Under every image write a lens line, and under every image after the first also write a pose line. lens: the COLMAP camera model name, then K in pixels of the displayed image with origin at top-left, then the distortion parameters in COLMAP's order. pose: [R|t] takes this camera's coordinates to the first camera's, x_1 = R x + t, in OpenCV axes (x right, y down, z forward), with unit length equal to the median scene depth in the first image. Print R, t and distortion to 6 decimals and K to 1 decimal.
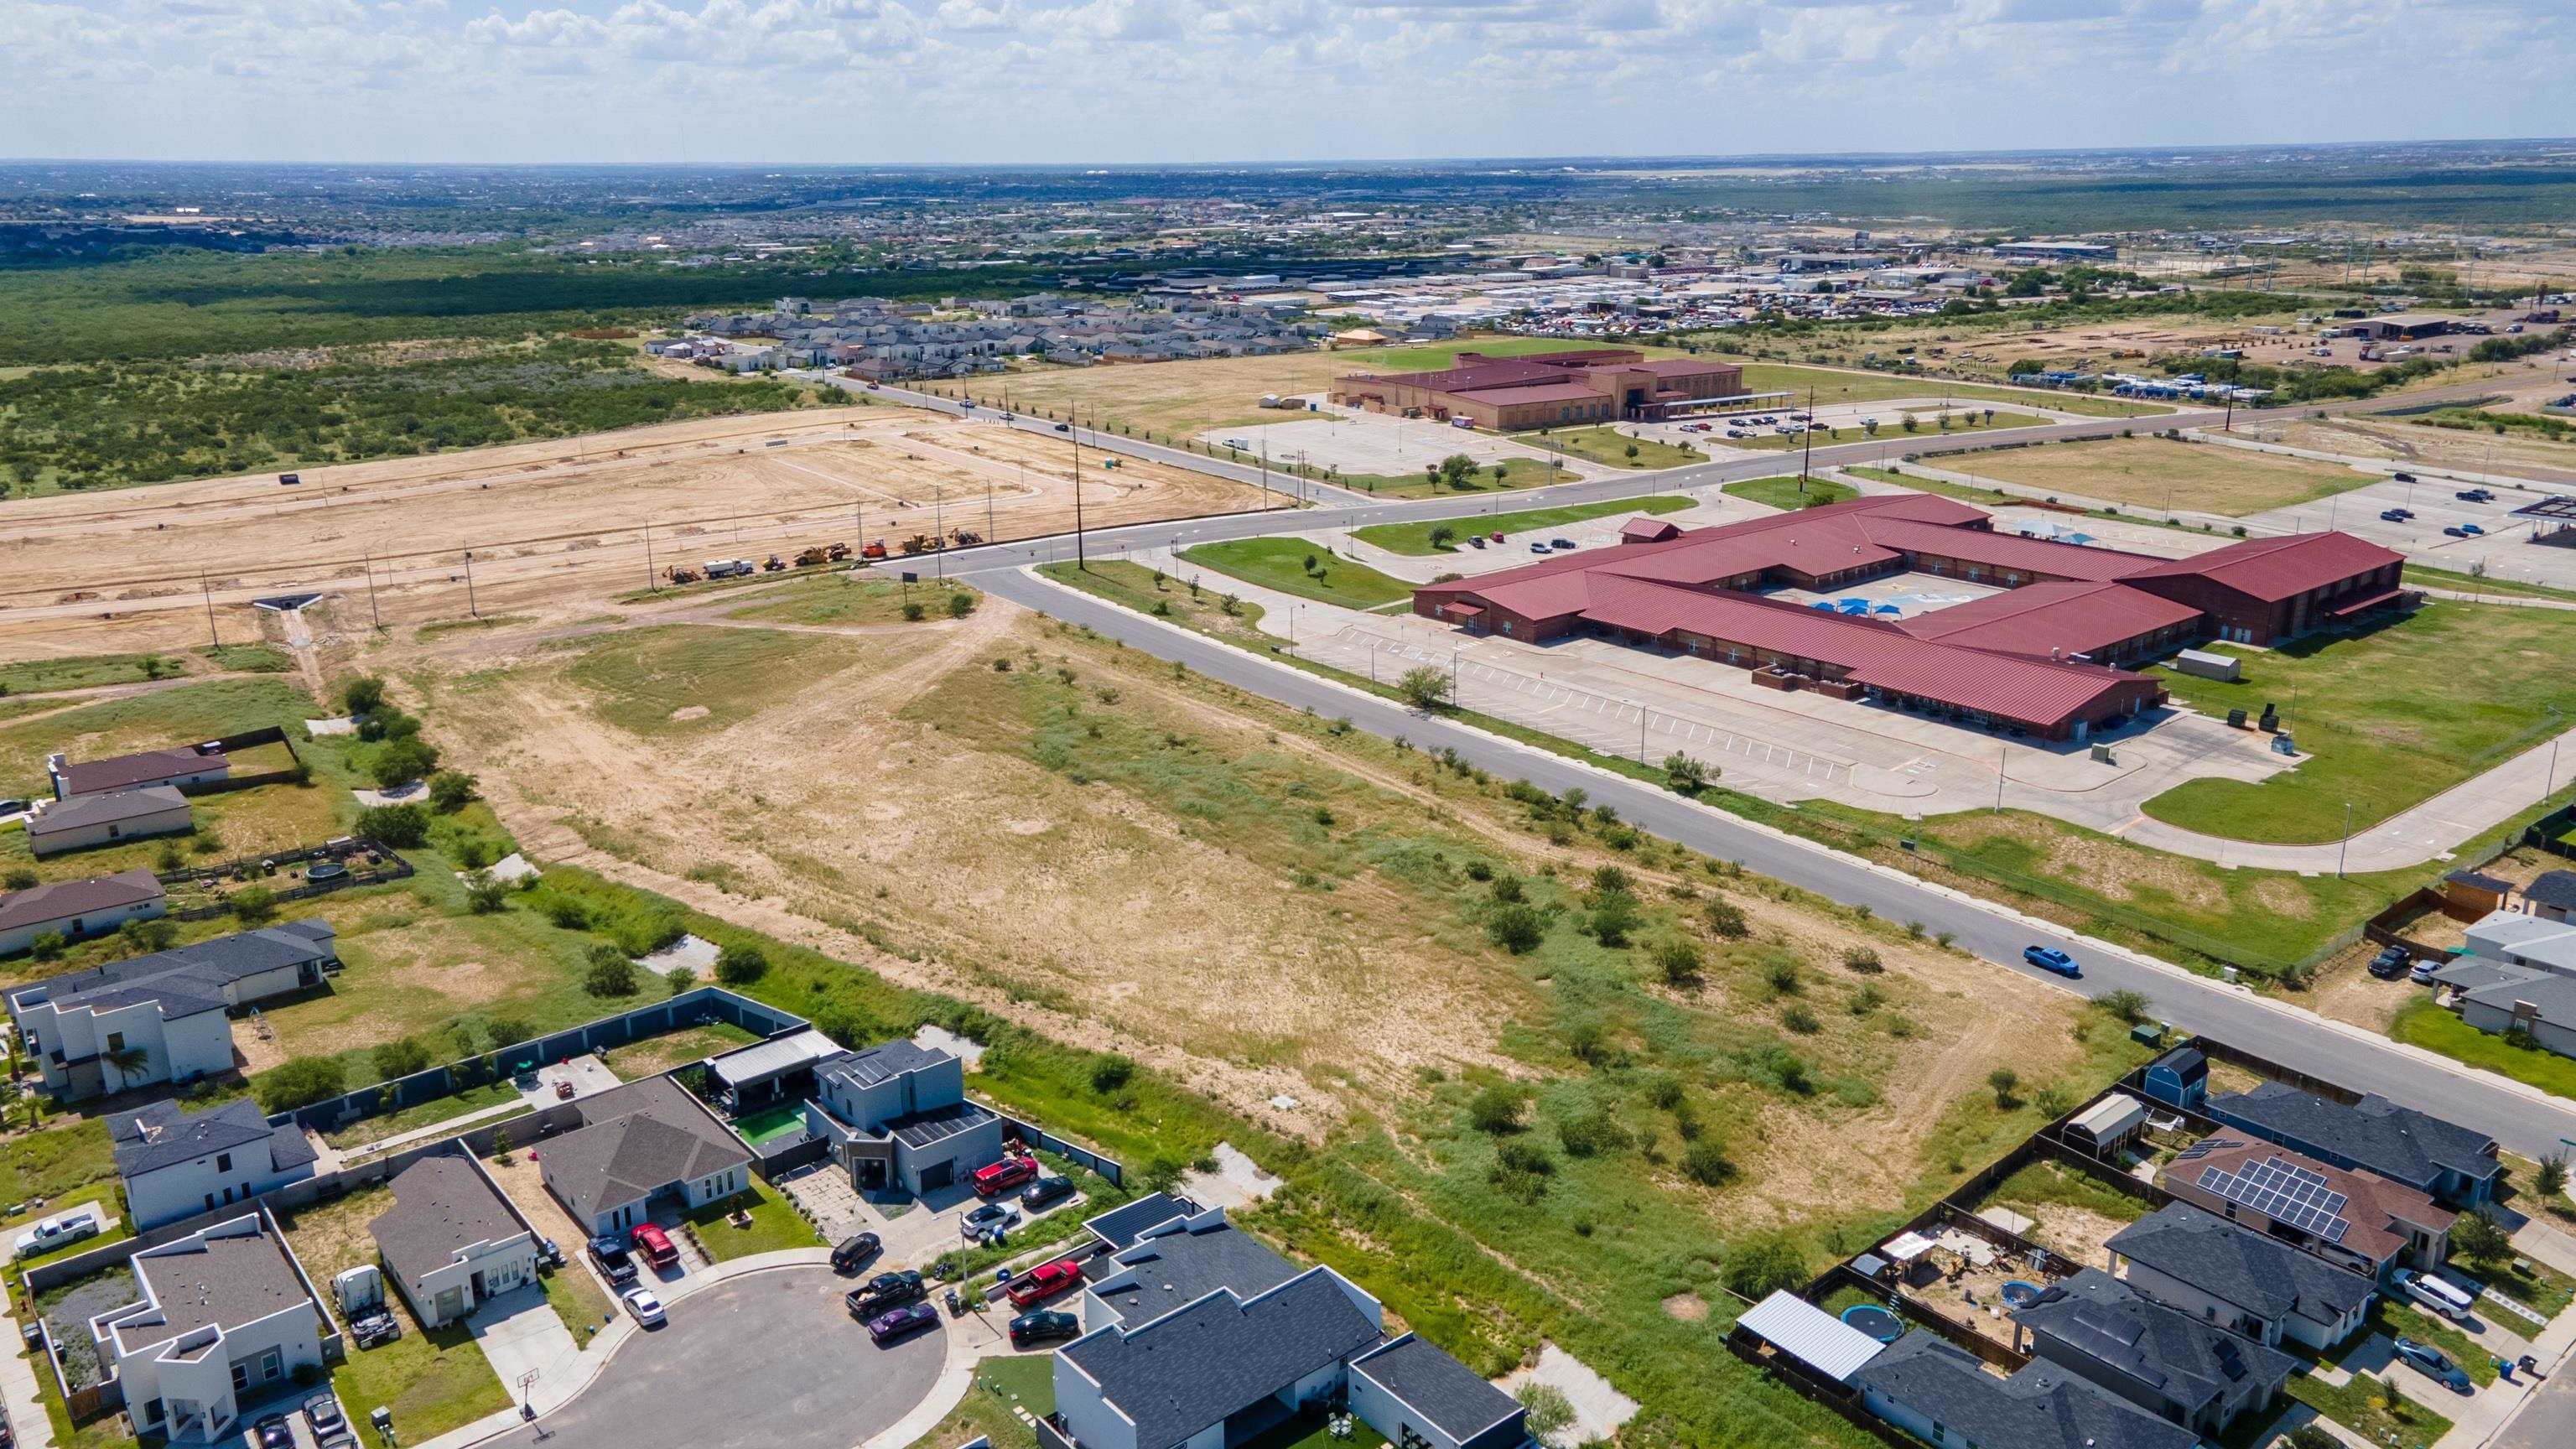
lens RADIAL K [[1858.9, 0, 1279.0], [0, 1858.9, 733.7], [0, 0, 1]] dist [0.010708, 0.080254]
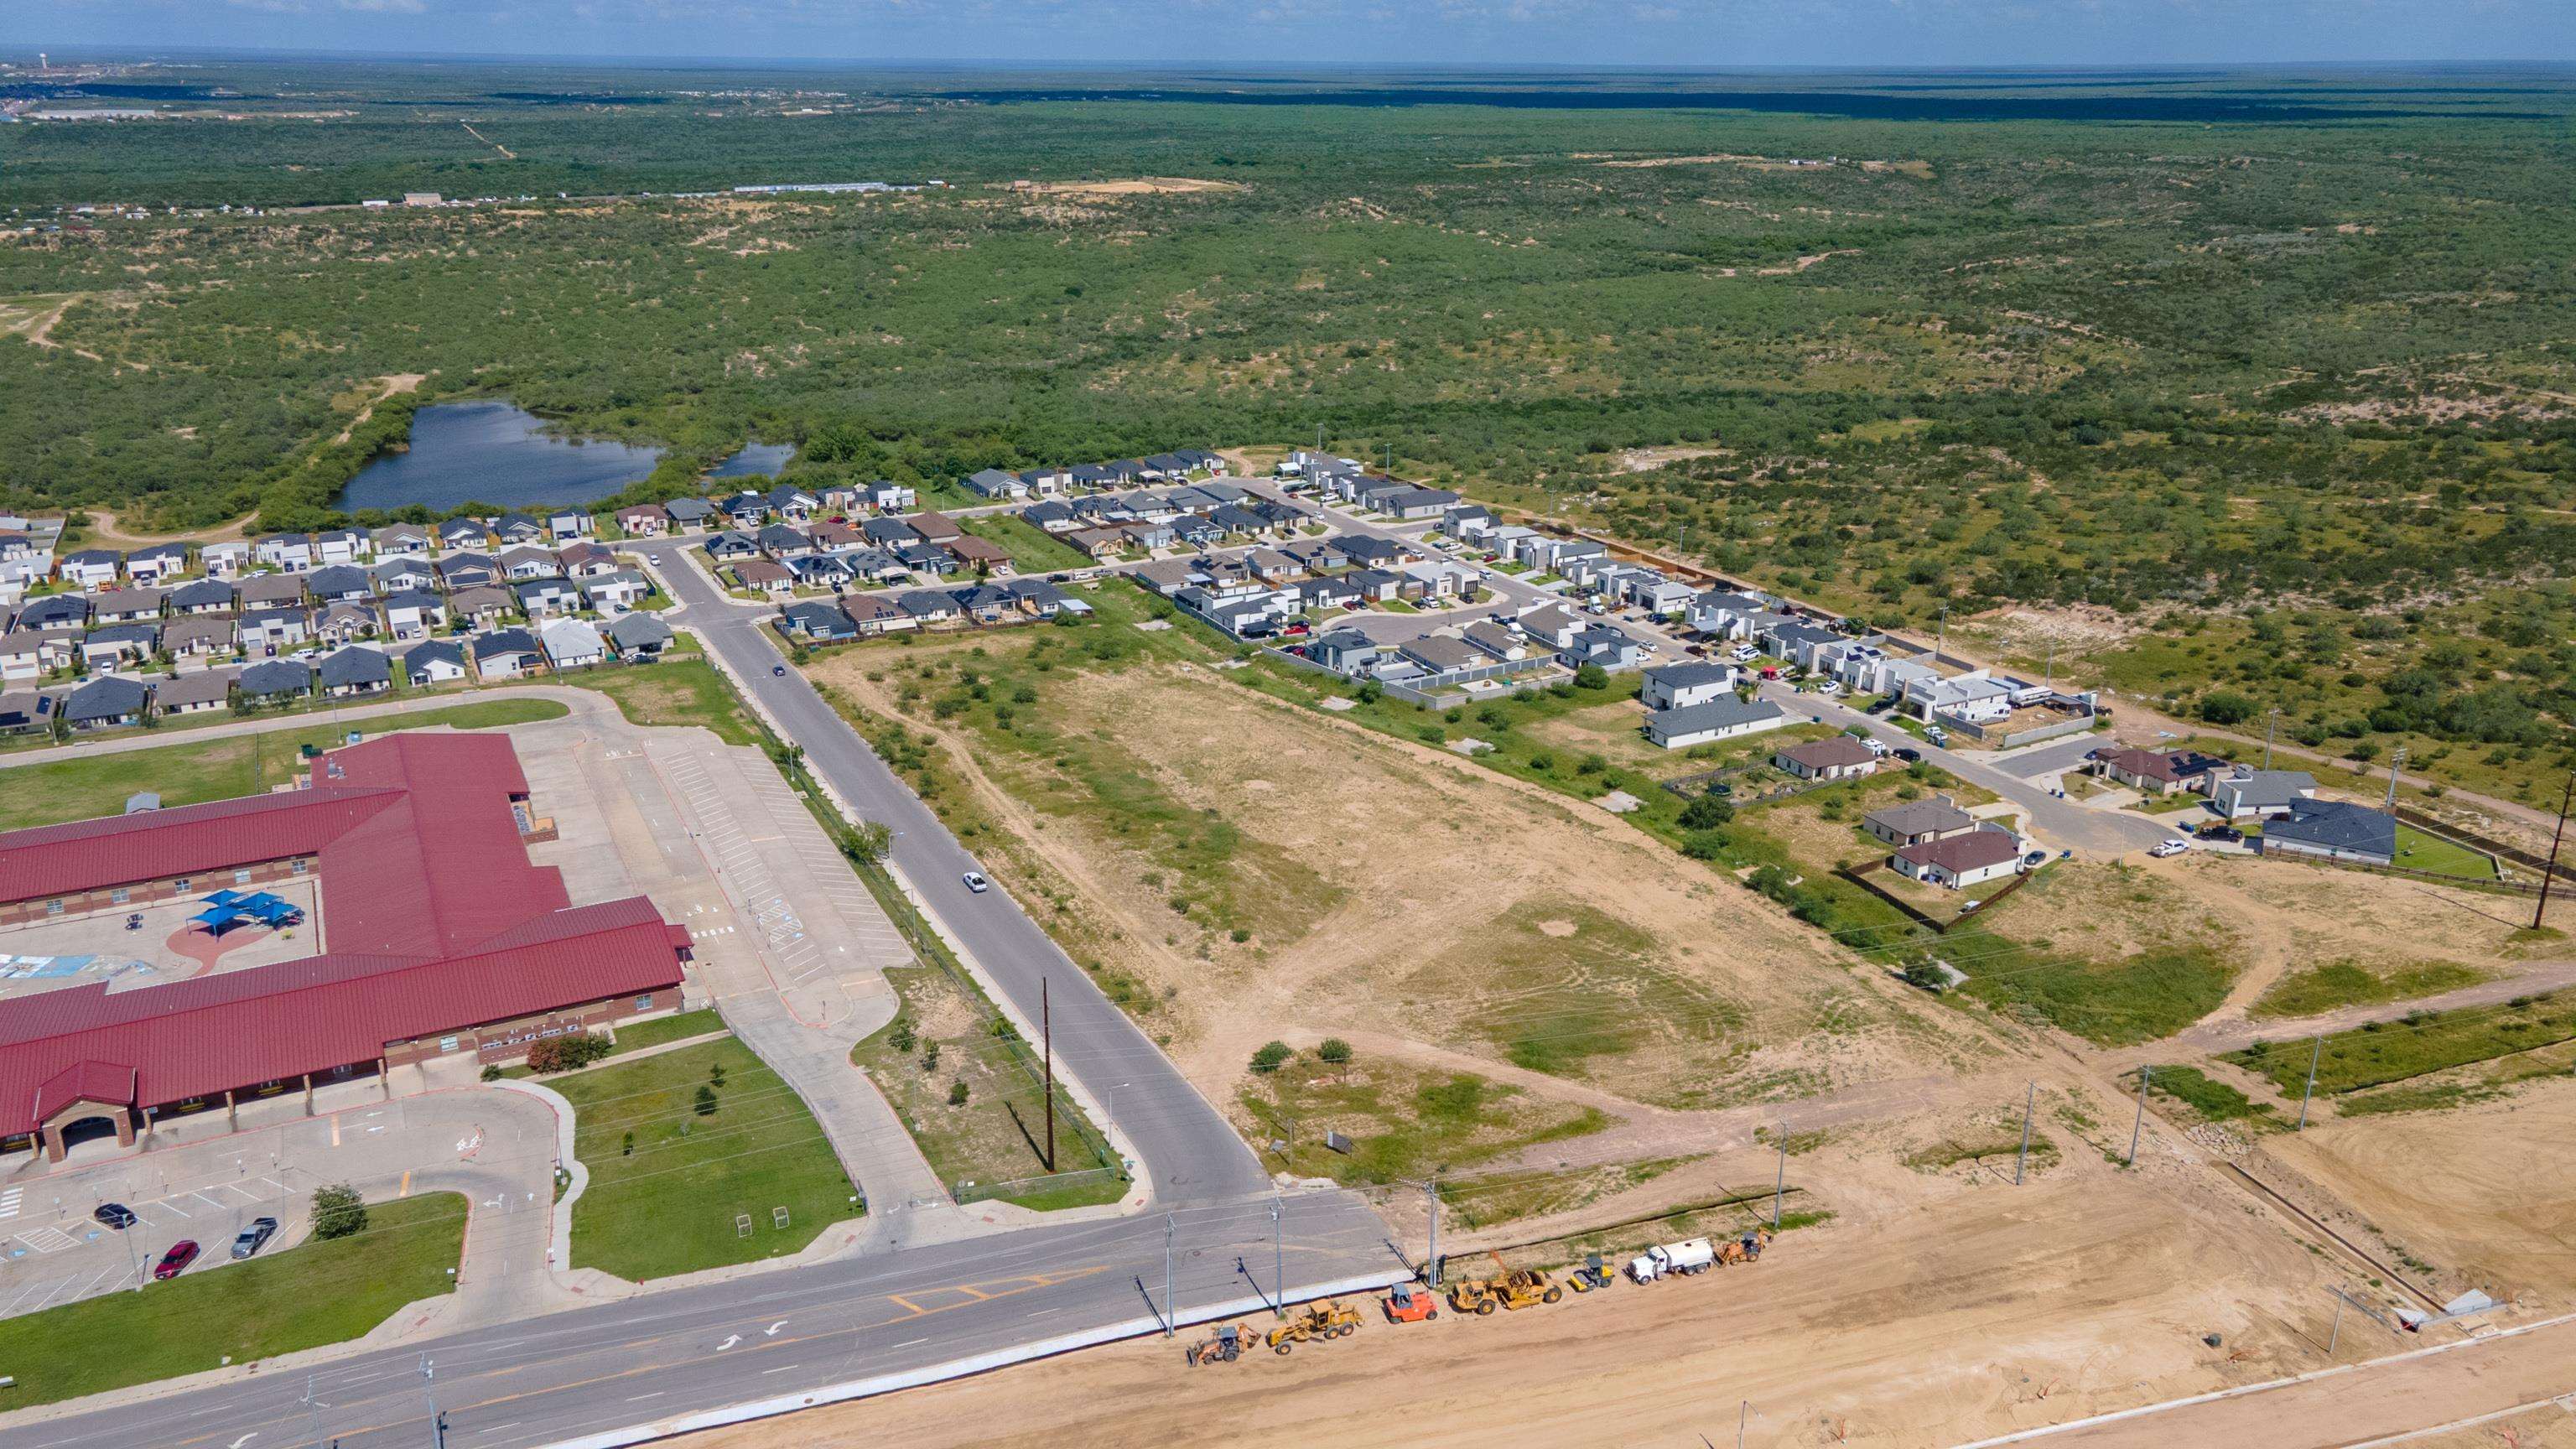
lens RADIAL K [[1865.0, 0, 1264.2], [0, 1865.0, 729.2], [0, 0, 1]] dist [0.049073, -0.001725]
pose [[-0.974836, -0.070386, 0.211521, -0.407387], [0.071476, 0.800065, 0.595640, -0.776906], [-0.211155, 0.595770, -0.774901, 1.934936]]
